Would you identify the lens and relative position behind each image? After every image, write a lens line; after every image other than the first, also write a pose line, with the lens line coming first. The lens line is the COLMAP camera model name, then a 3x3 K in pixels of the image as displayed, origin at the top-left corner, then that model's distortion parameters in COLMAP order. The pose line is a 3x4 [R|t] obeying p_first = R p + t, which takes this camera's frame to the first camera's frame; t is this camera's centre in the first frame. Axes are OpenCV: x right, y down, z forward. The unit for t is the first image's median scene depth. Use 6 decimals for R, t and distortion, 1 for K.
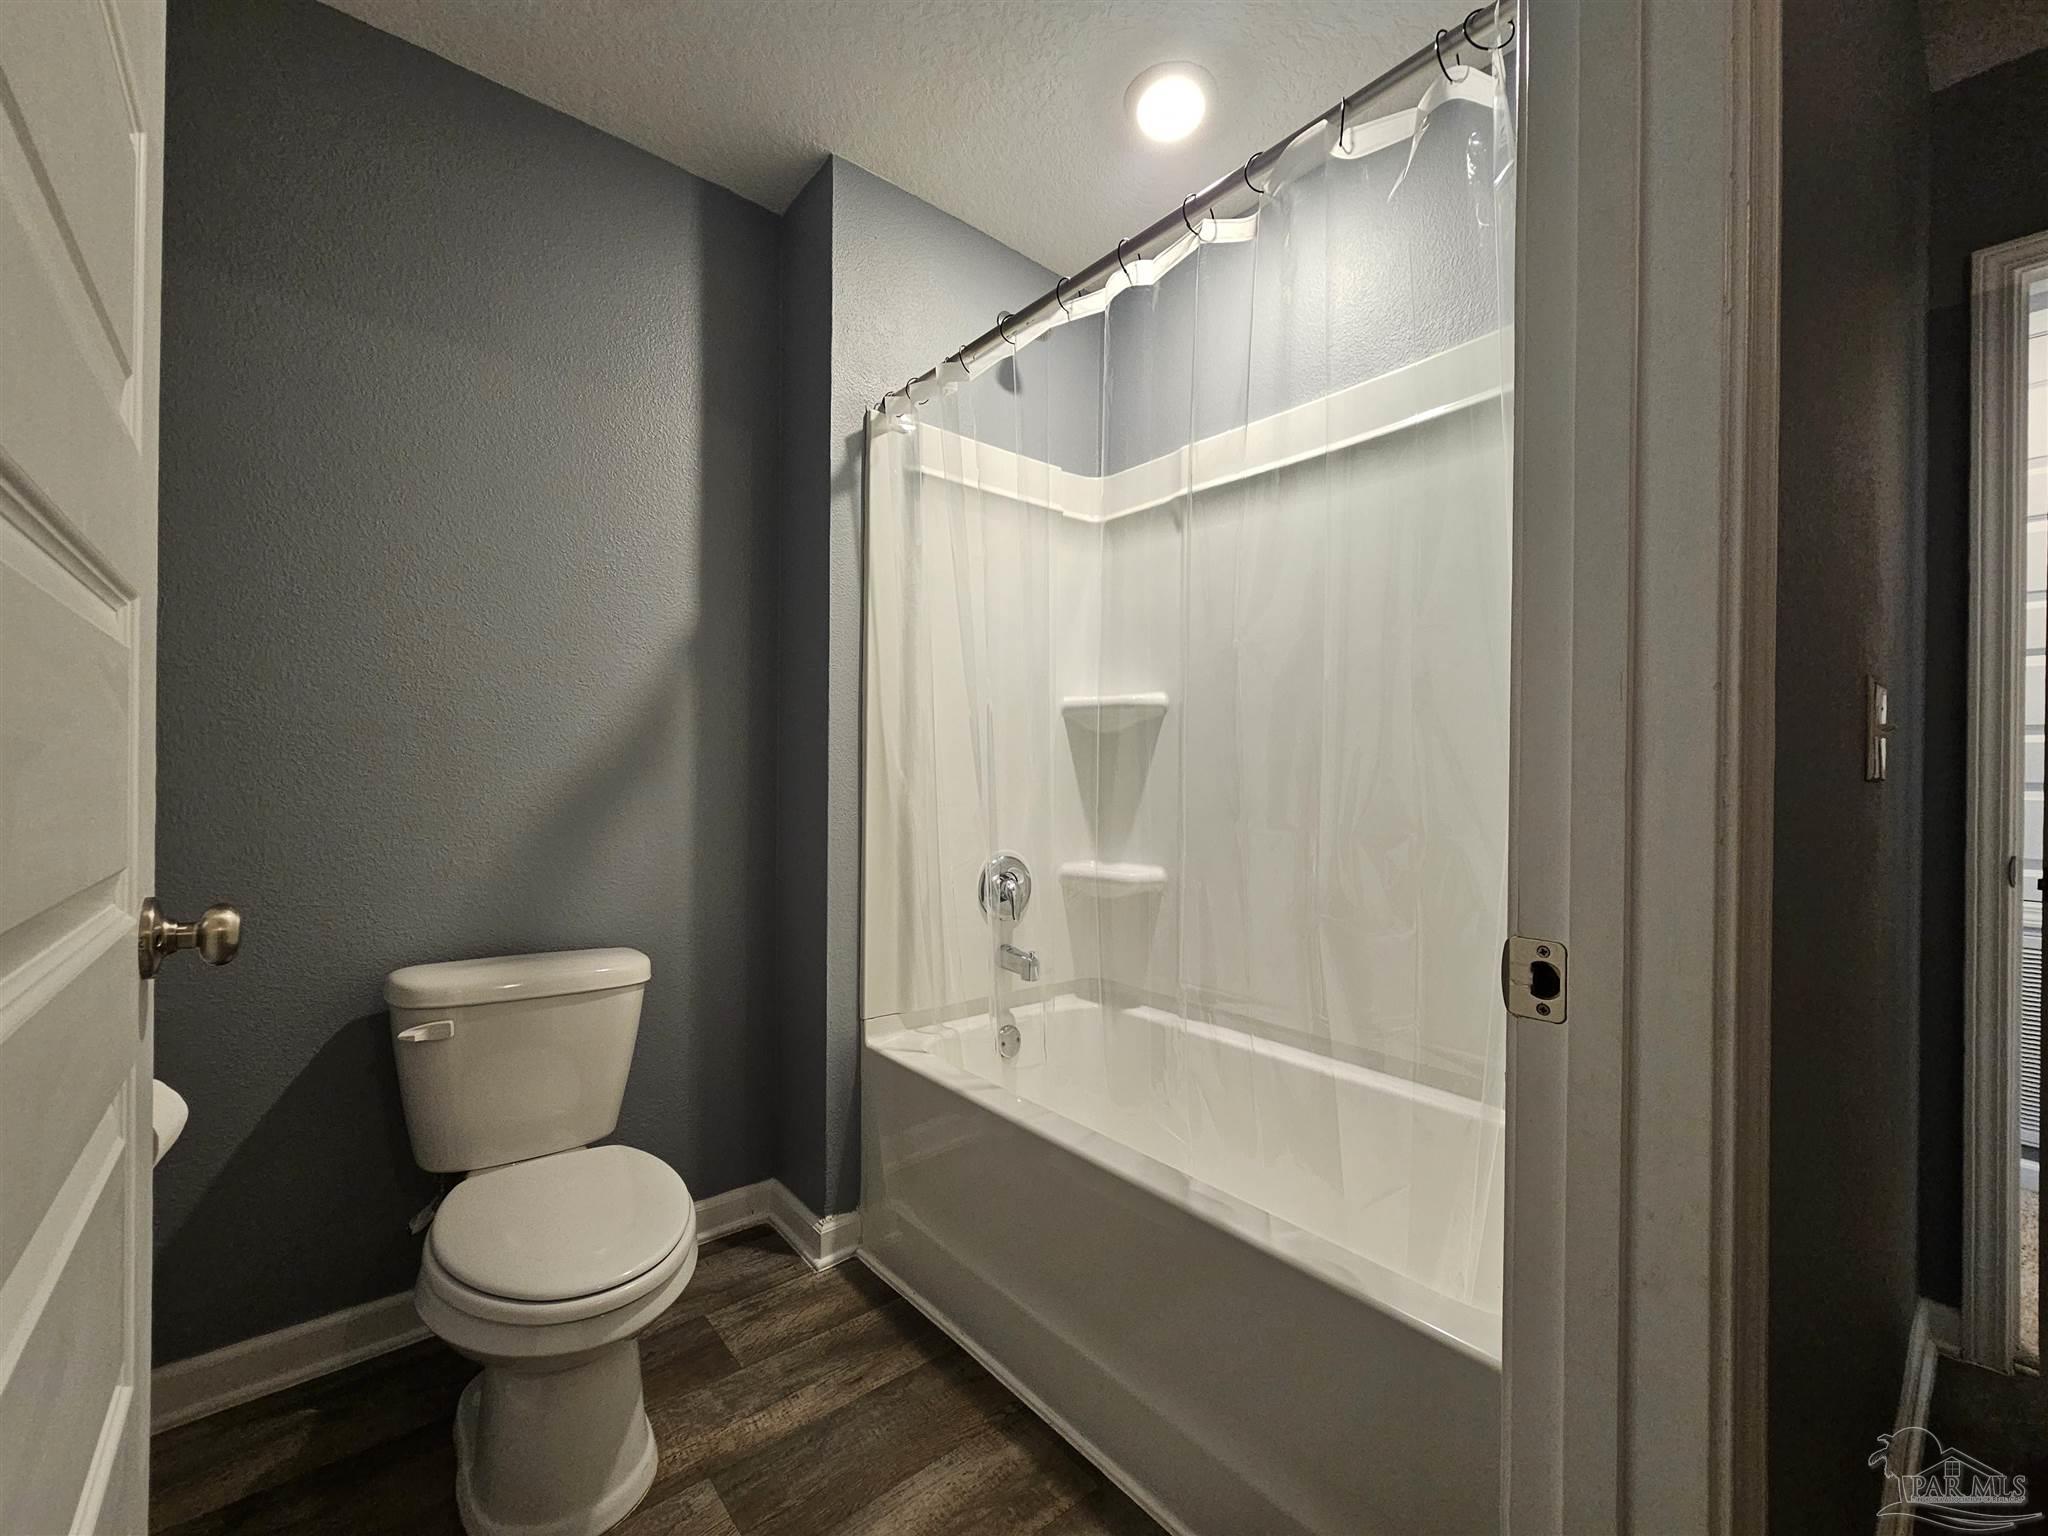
lens RADIAL K [[842.6, 0, 1021.4], [0, 842.6, 774.9], [0, 0, 1]] dist [-0.006105, 0.003215]
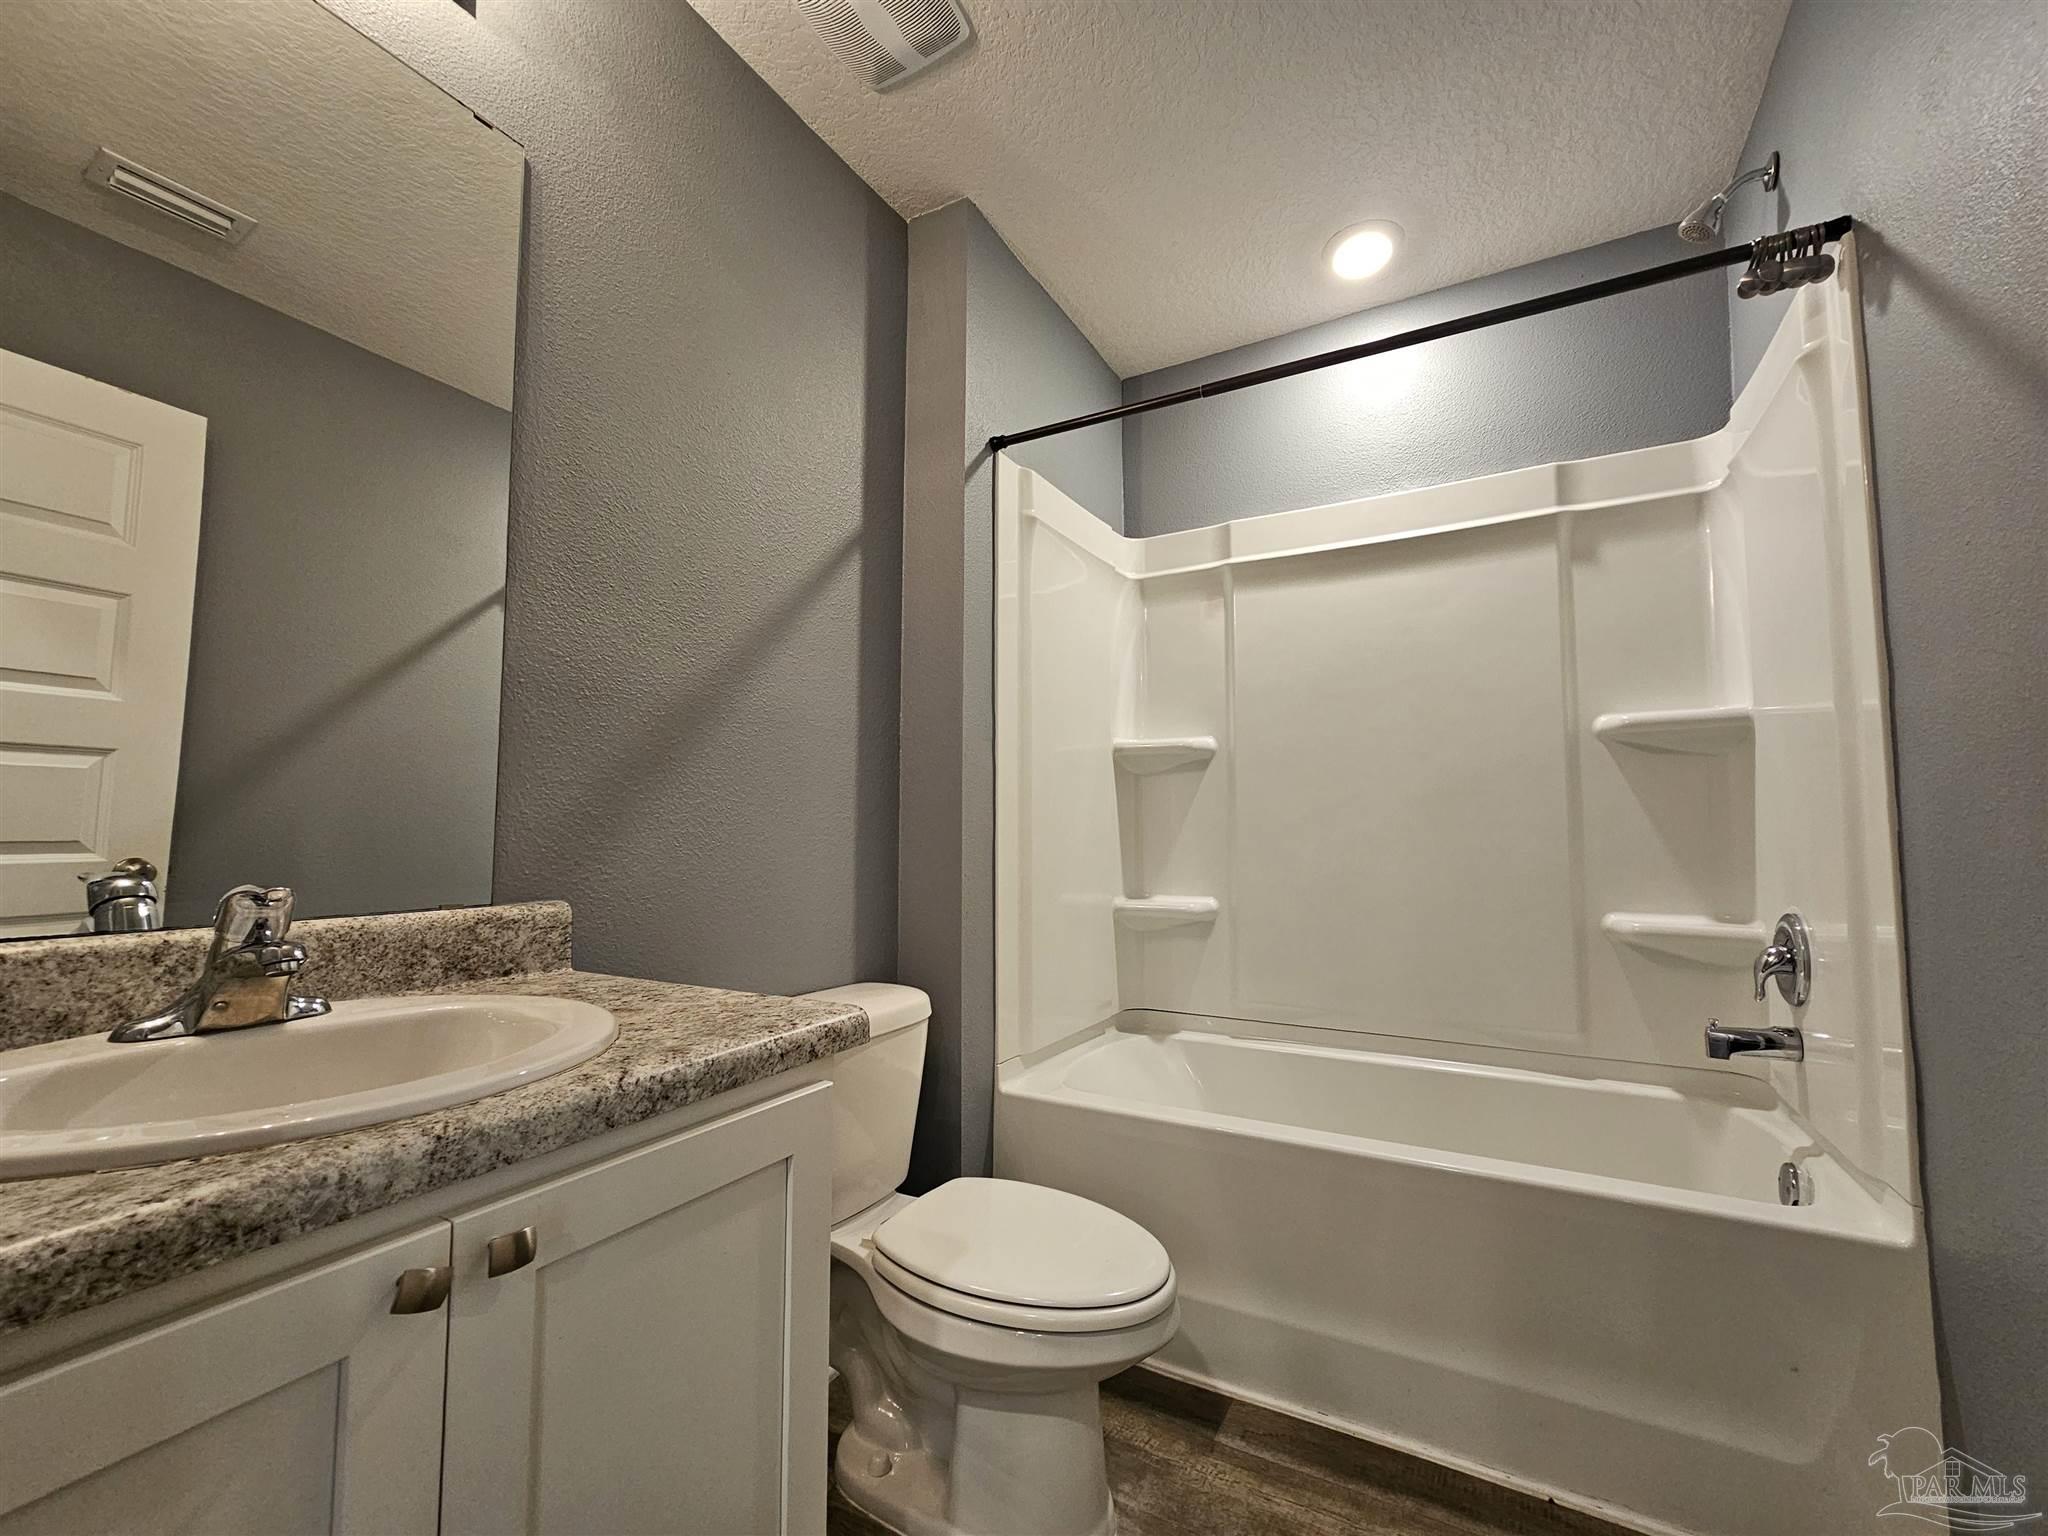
lens RADIAL K [[842.6, 0, 1018.0], [0, 842.6, 761.9], [0, 0, 1]] dist [-0.006105, 0.003215]
pose [[0.937803, 0.023592, 0.346367, -0.450406], [0.003456, 0.997004, -0.077266, 0.018750], [-0.347152, 0.073658, 0.934912, 0.058833]]
